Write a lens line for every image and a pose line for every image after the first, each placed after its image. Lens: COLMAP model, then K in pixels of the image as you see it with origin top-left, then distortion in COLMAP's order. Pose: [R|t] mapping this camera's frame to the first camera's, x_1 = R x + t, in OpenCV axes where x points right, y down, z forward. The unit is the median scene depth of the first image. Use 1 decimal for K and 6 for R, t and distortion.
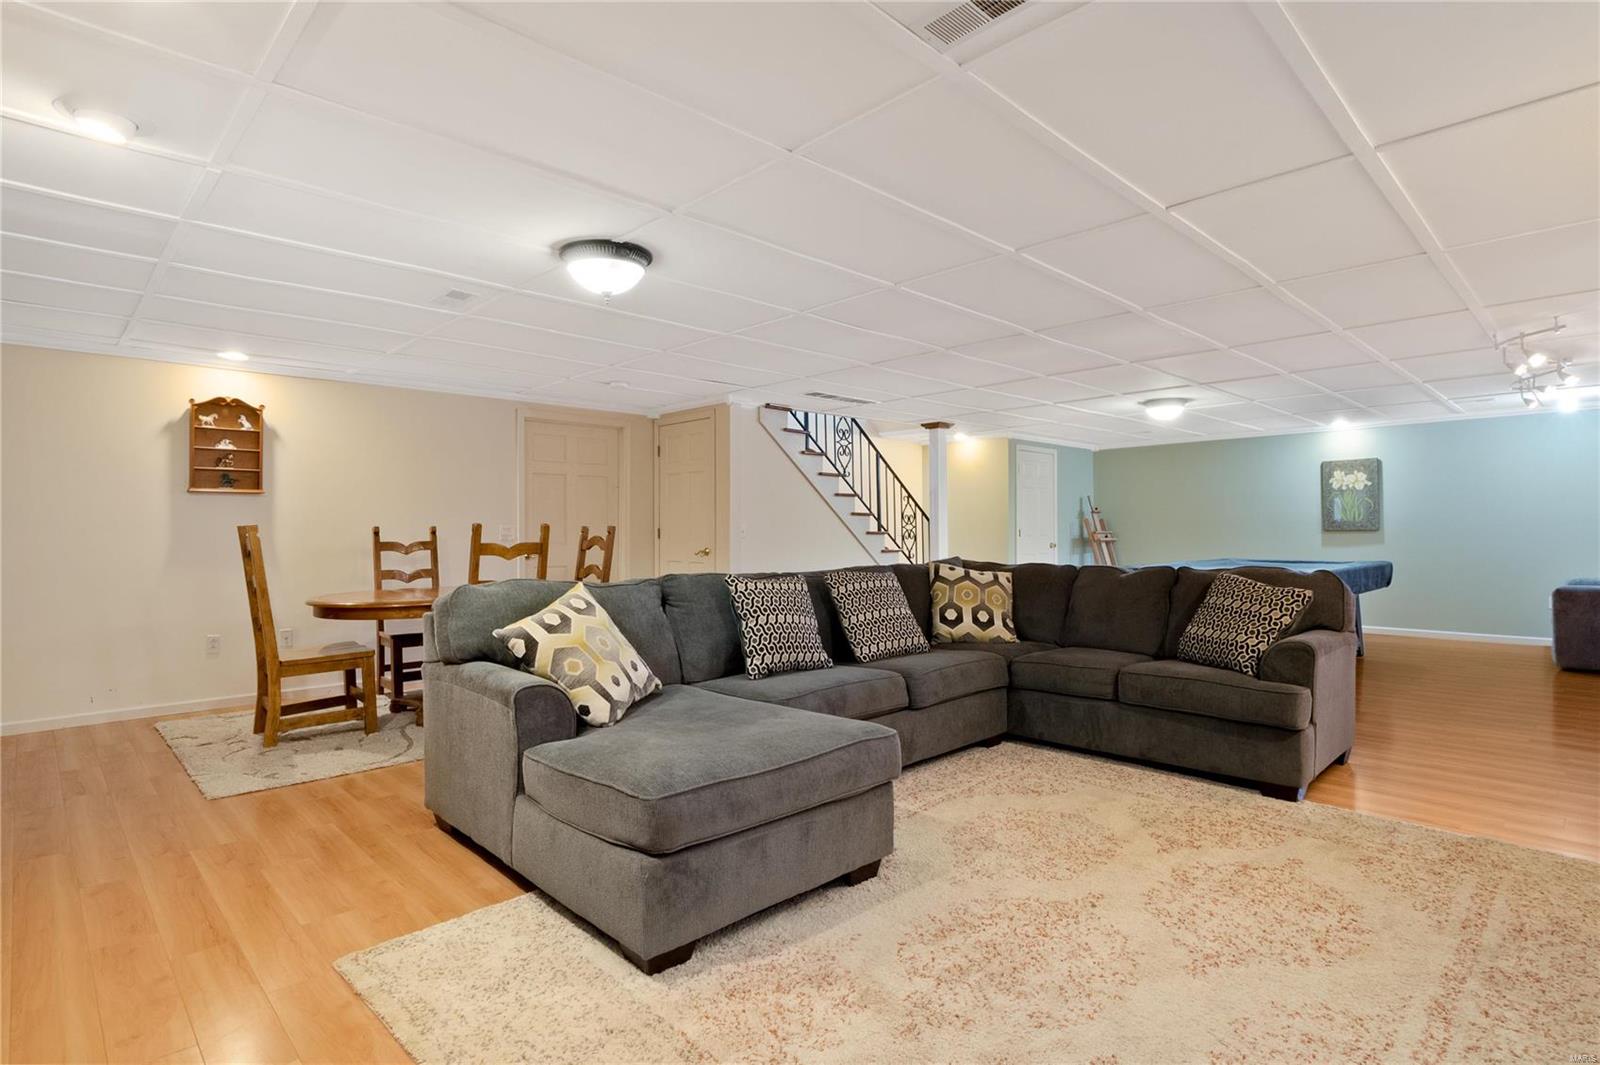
lens RADIAL K [[809.2, 0, 809.7], [0, 809.2, 534.1], [0, 0, 1]] dist [-0.006935, -0.000959]
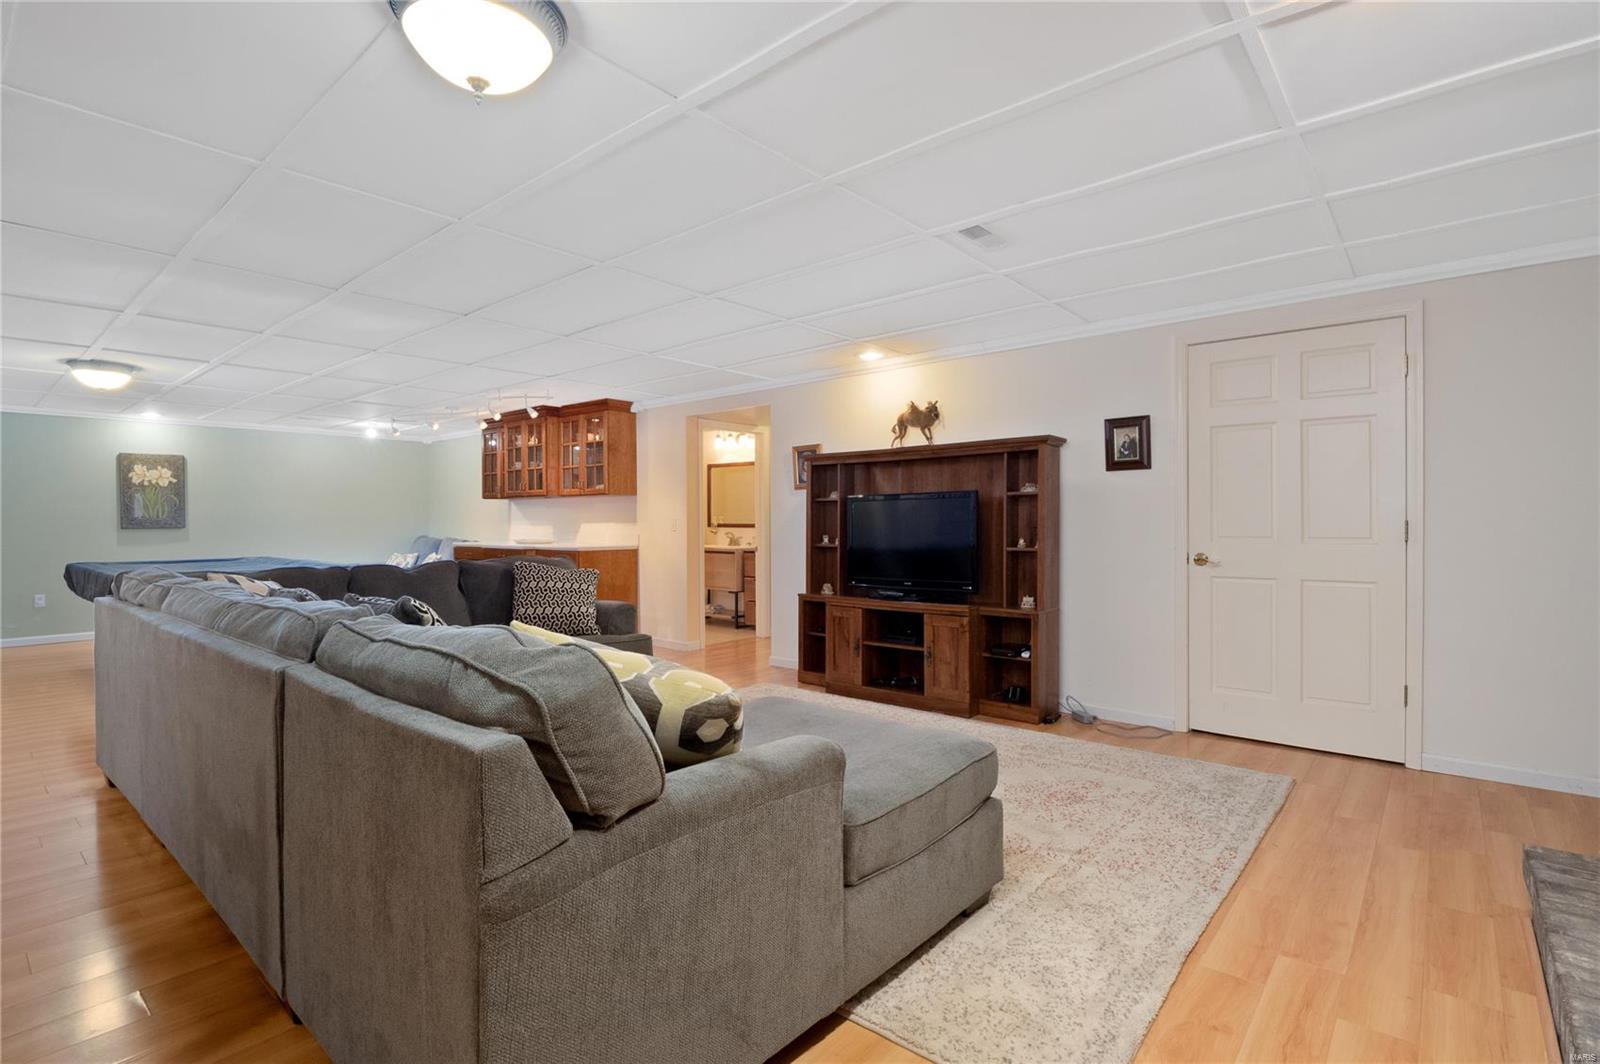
lens RADIAL K [[768.2, 0, 805.7], [0, 768.2, 526.3], [0, 0, 1]] dist [-0.005107, -0.000379]
pose [[-0.084345, -0.004137, 0.996428, -0.457273], [0.009532, 0.999942, 0.004959, -0.006587], [-0.996391, 0.009916, -0.084301, 0.475701]]
